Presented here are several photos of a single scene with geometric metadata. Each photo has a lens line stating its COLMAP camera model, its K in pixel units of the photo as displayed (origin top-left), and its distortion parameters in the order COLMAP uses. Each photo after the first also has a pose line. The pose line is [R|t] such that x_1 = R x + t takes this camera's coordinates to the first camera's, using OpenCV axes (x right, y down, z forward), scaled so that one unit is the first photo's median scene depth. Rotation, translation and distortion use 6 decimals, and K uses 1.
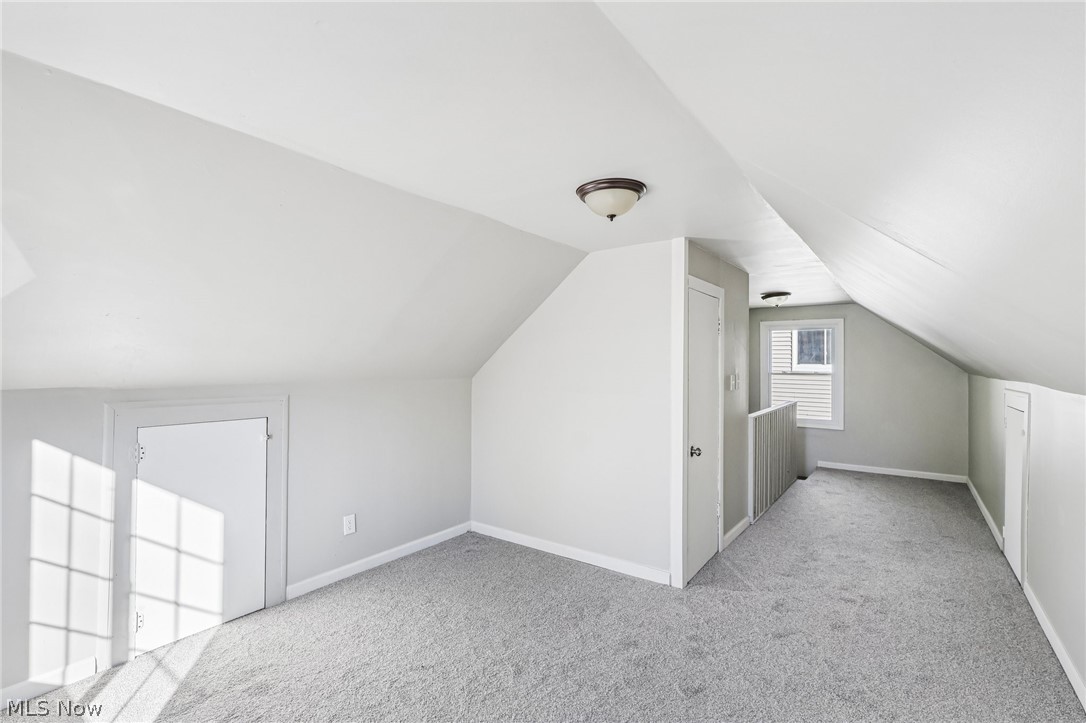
lens RADIAL K [[512.6, 0, 543.0], [0, 512.6, 361.5], [0, 0, 1]] dist [-0.041209, -0.000046]
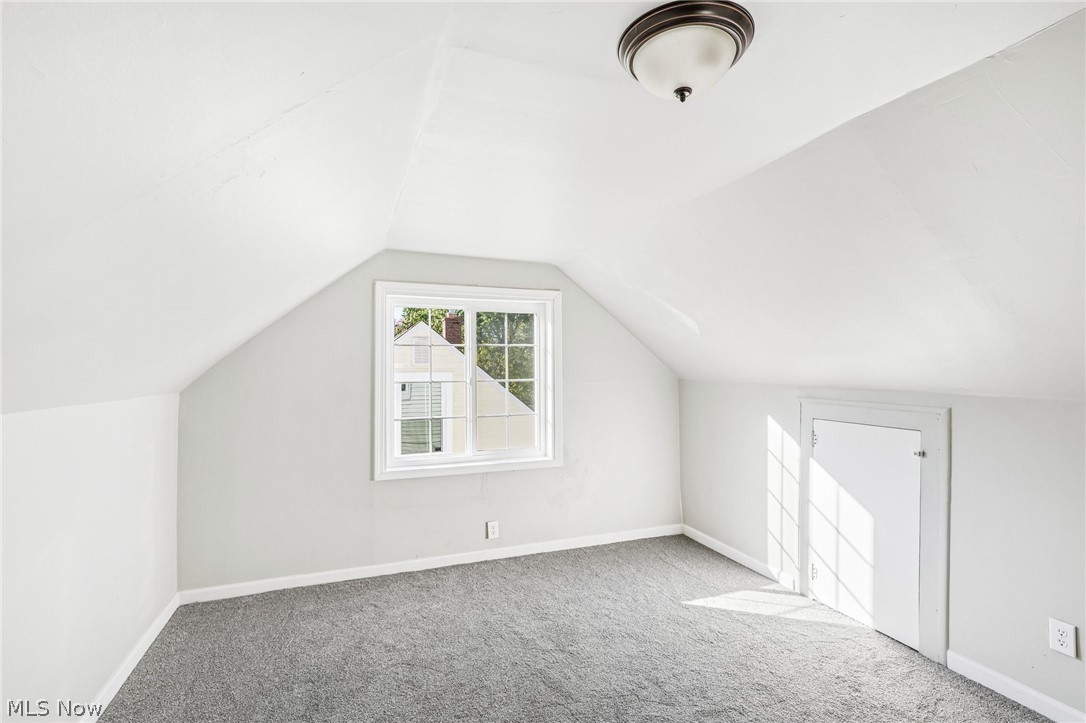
lens RADIAL K [[484.9, 0, 543.0], [0, 484.9, 361.5], [0, 0, 1]] dist [0.000531, 0.000167]
pose [[-0.557555, -0.008537, -0.830096, 0.614506], [0.002812, 0.999922, -0.012173, 0.000560], [0.830135, -0.009122, -0.557488, 1.130181]]
